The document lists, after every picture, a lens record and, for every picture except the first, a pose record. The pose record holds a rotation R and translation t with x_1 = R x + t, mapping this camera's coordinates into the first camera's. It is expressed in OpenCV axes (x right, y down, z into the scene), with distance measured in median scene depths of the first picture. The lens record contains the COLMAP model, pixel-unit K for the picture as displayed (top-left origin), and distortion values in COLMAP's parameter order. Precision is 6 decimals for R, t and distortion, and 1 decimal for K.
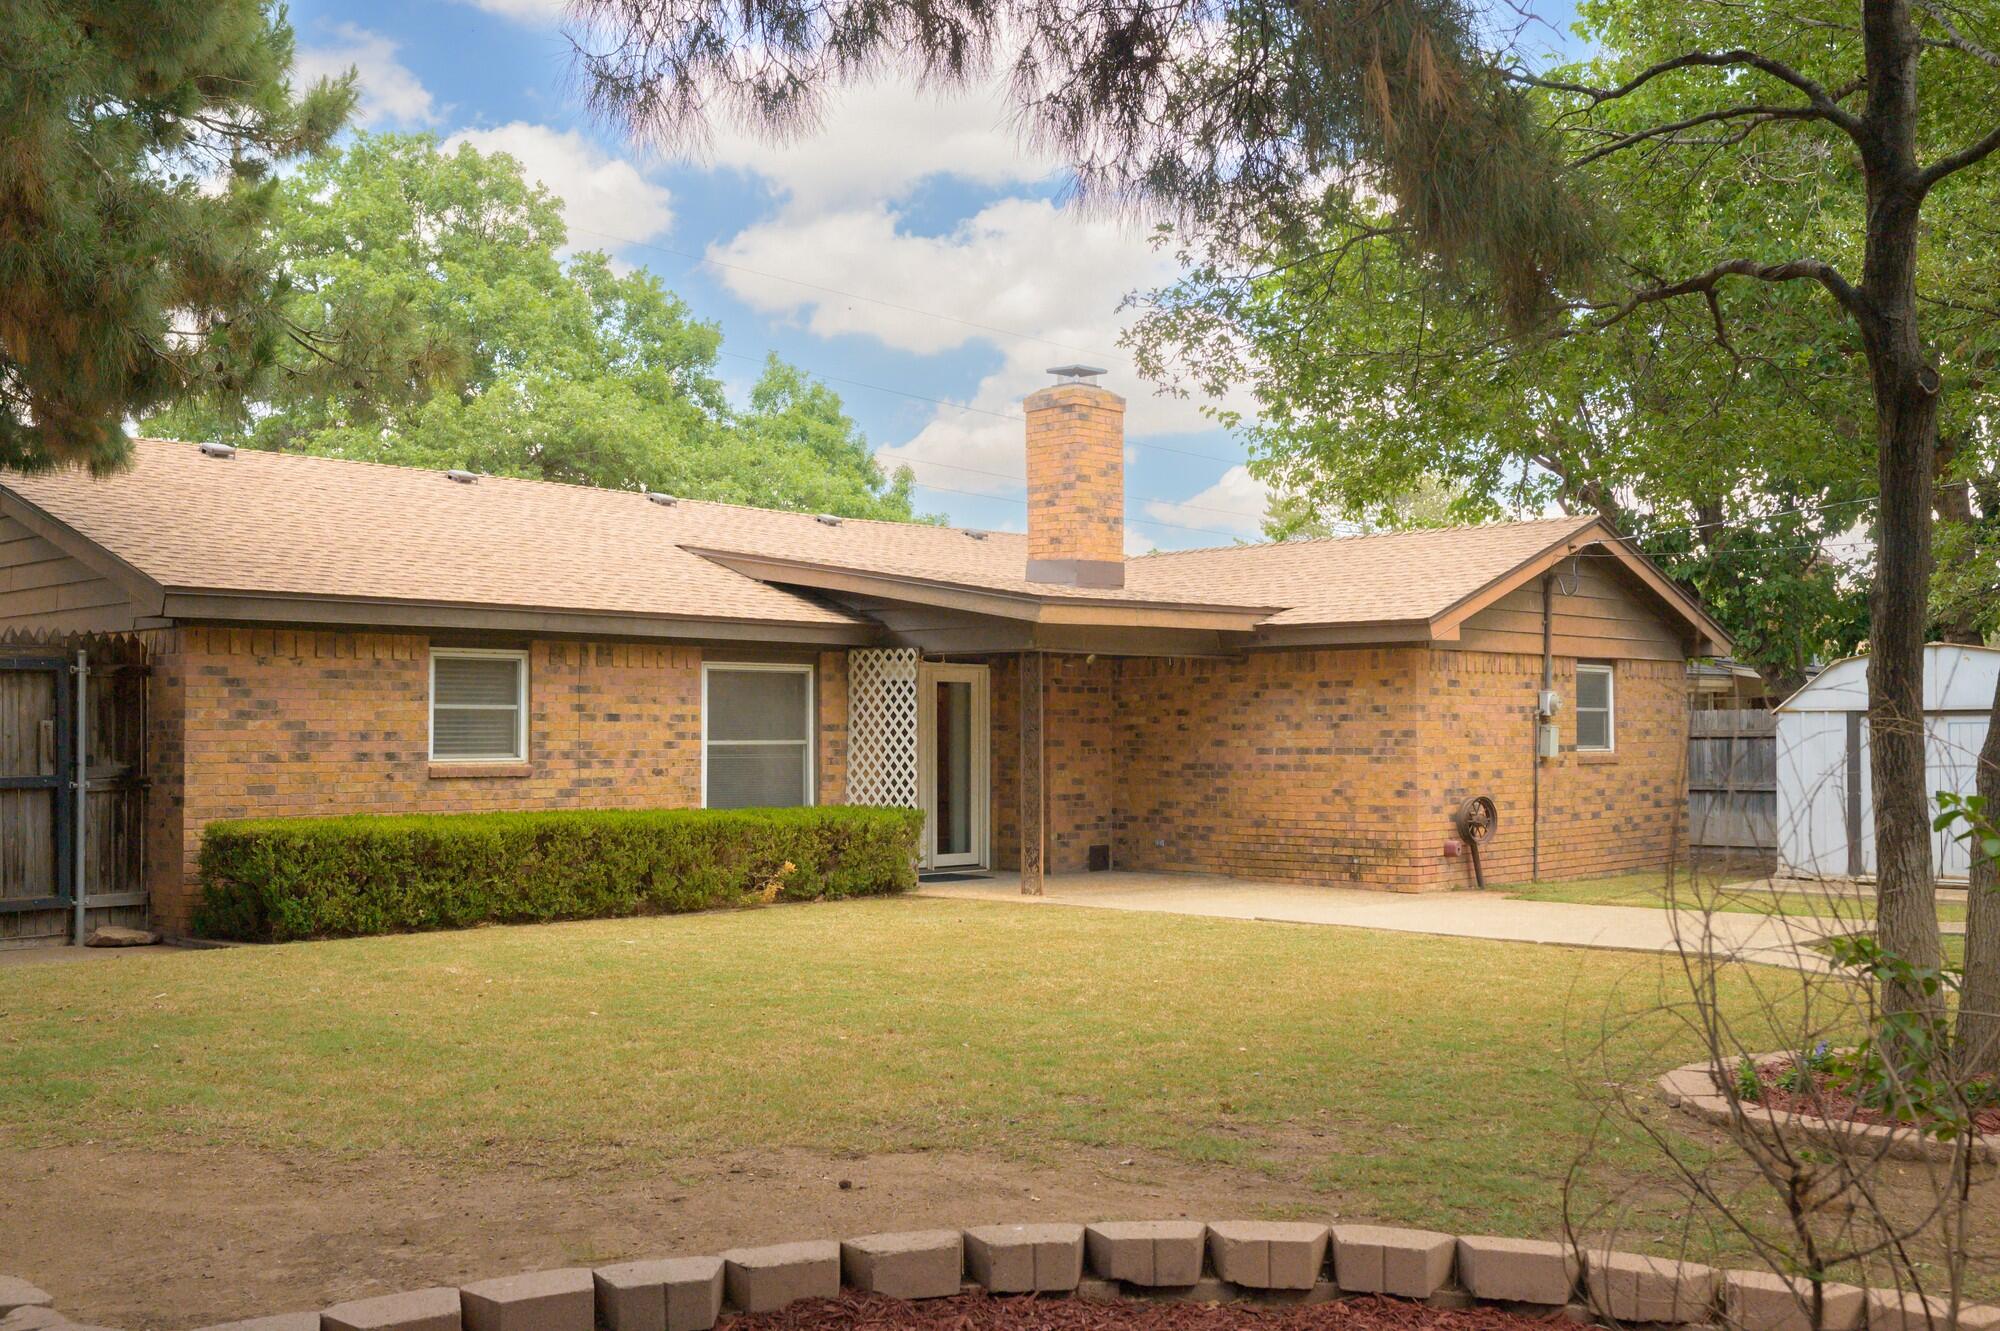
lens RADIAL K [[1943.7, 0, 1005.0], [0, 1943.7, 669.2], [0, 0, 1]] dist [-0.000236, 0.000000]
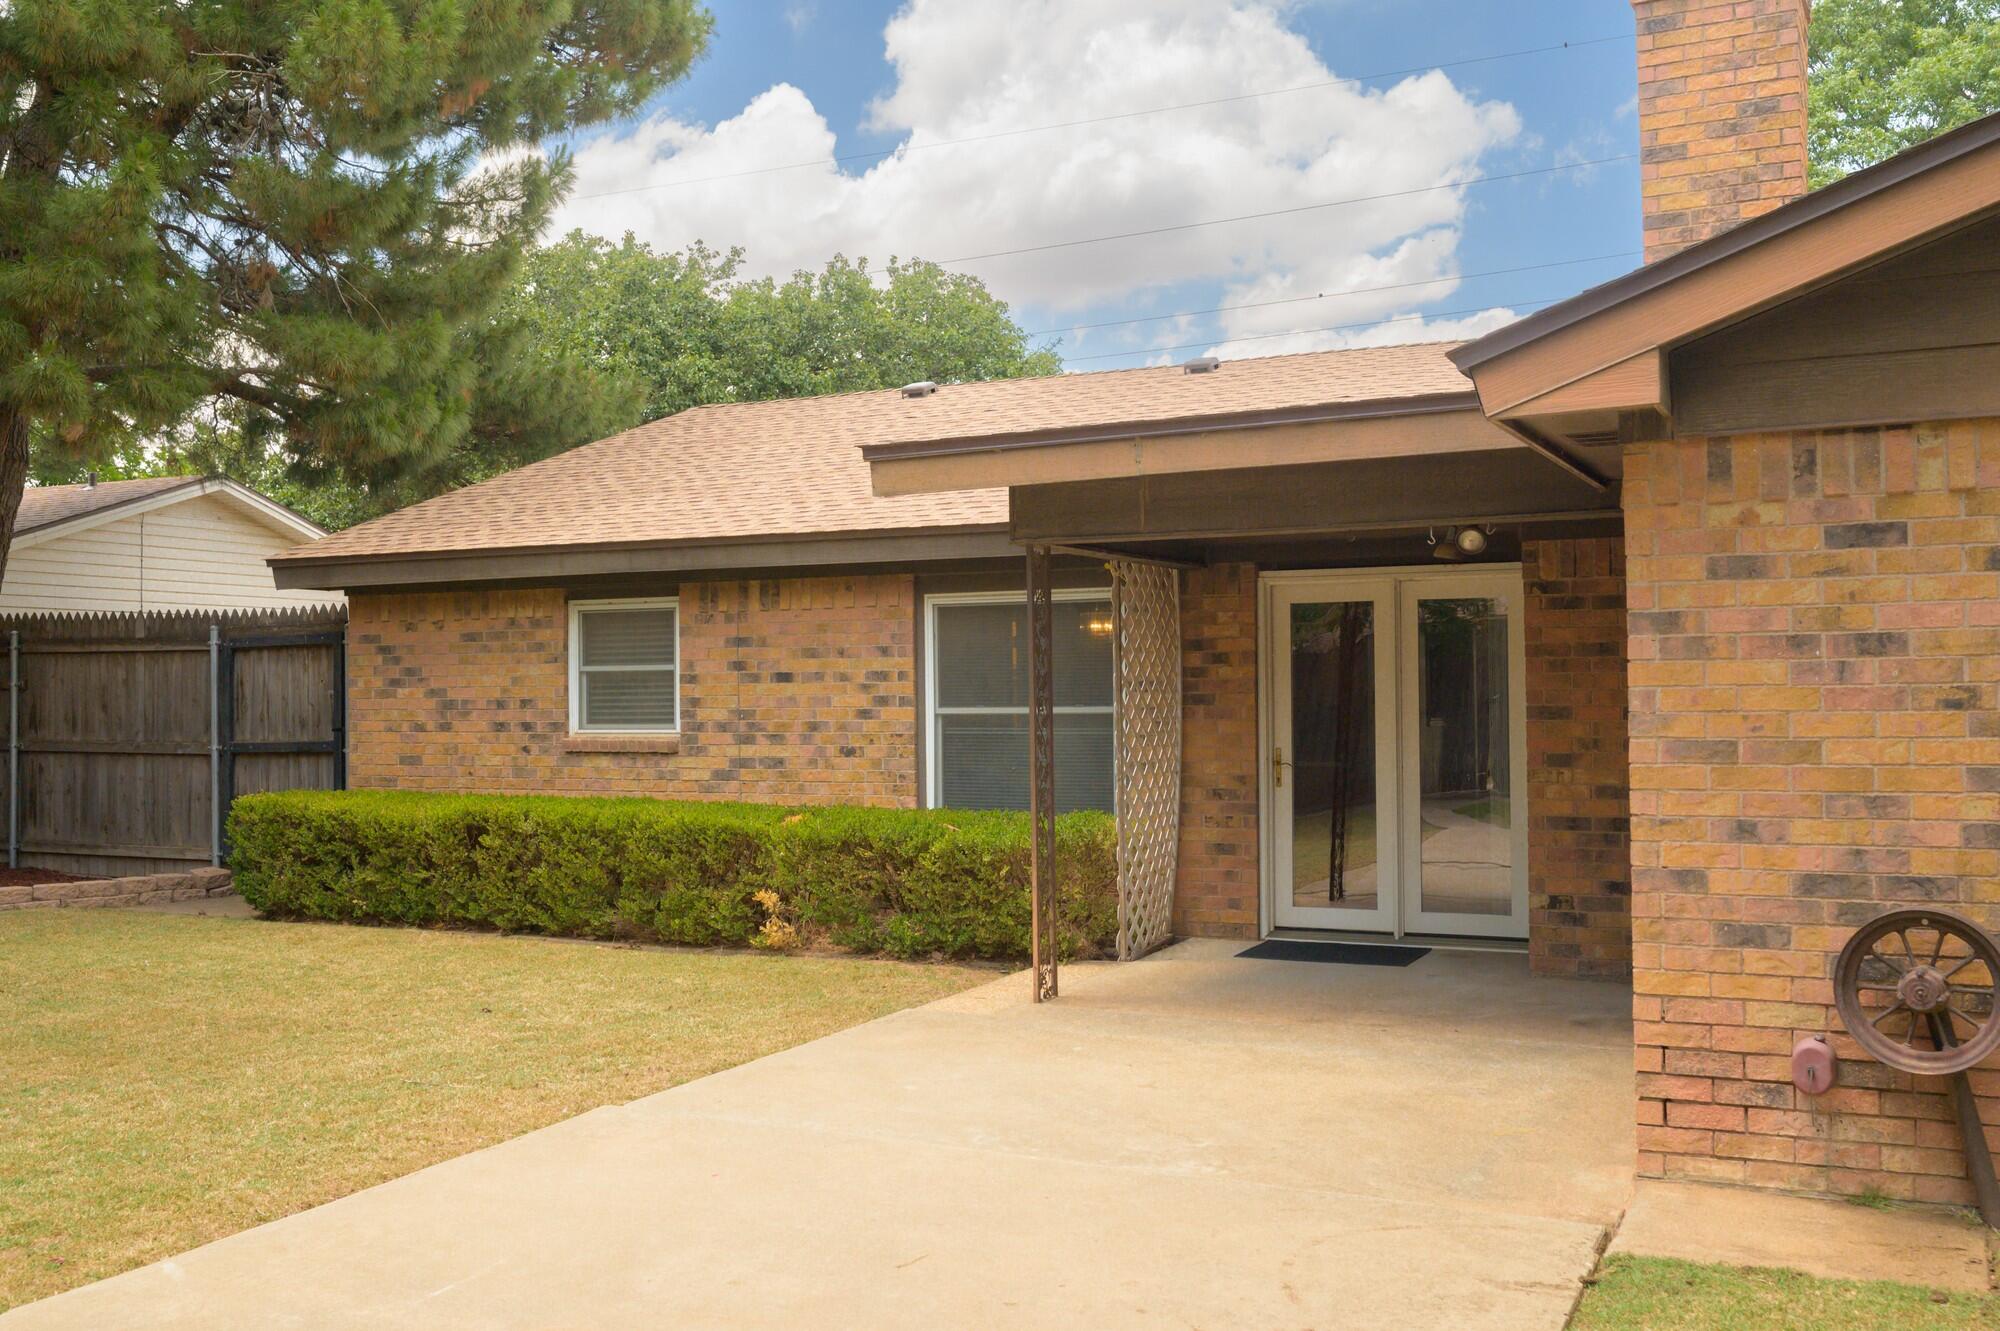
lens RADIAL K [[1943.7, 0, 1002.2], [0, 1943.7, 668.5], [0, 0, 1]] dist [-0.000236, 0.000000]
pose [[0.293519, -0.012837, -0.955867, 0.543807], [0.041876, 0.999123, -0.000558, 0.025496], [0.955036, -0.039864, 0.293799, 0.865139]]
